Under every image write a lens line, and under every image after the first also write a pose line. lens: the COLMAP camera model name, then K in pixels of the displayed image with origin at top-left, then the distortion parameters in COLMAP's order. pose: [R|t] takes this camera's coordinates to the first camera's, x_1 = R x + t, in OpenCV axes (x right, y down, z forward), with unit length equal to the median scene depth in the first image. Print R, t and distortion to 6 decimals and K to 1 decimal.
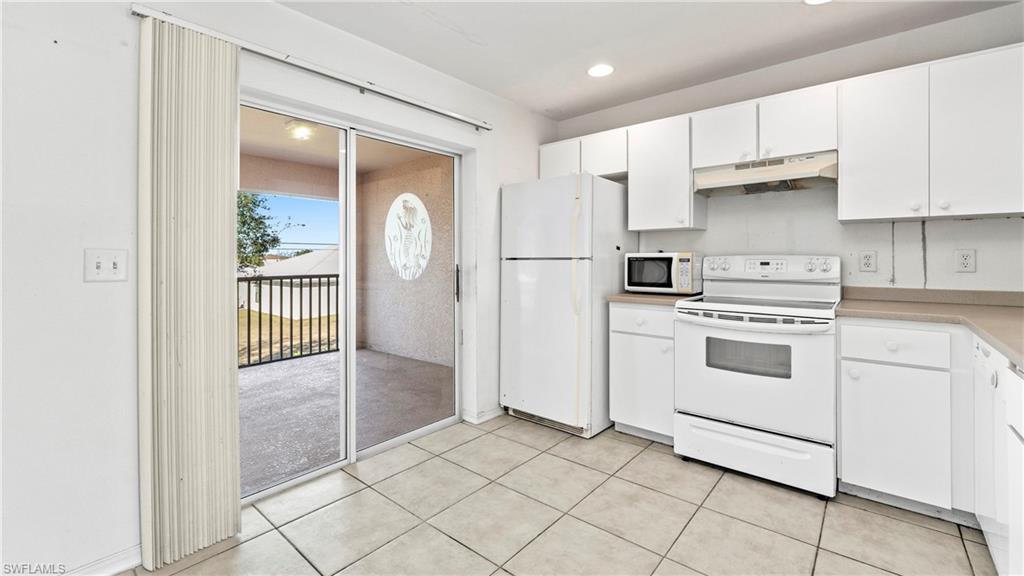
lens RADIAL K [[432.2, 0, 507.4], [0, 432.2, 258.0], [0, 0, 1]] dist [-0.000041, 0.000111]
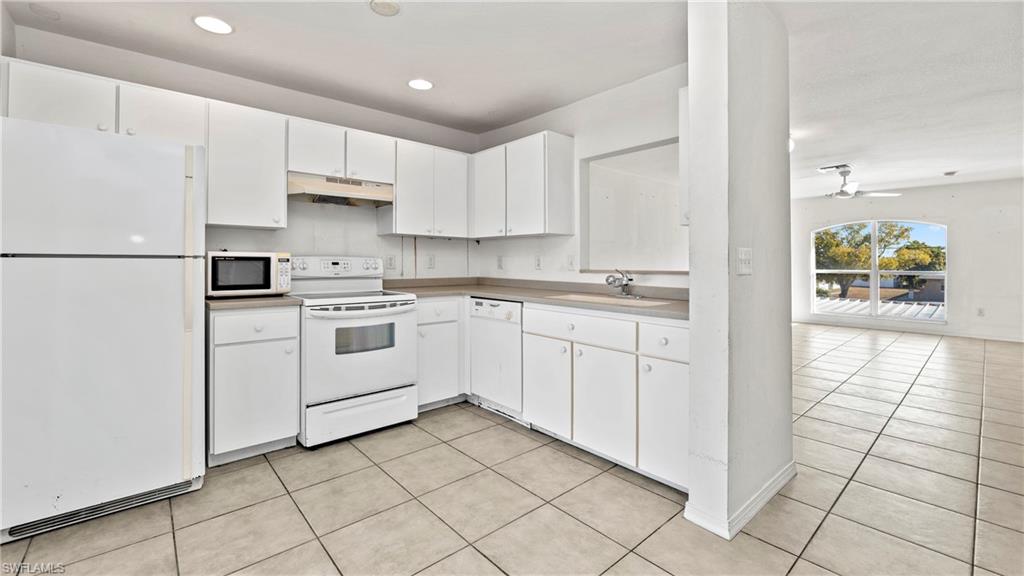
lens RADIAL K [[428.2, 0, 518.8], [0, 428.2, 257.0], [0, 0, 1]] dist [-0.000225, -0.000268]
pose [[0.132540, 0.015380, 0.991058, -0.558284], [-0.007223, 0.999868, -0.014550, 0.009244], [-0.991151, -0.005230, 0.132634, 0.365911]]
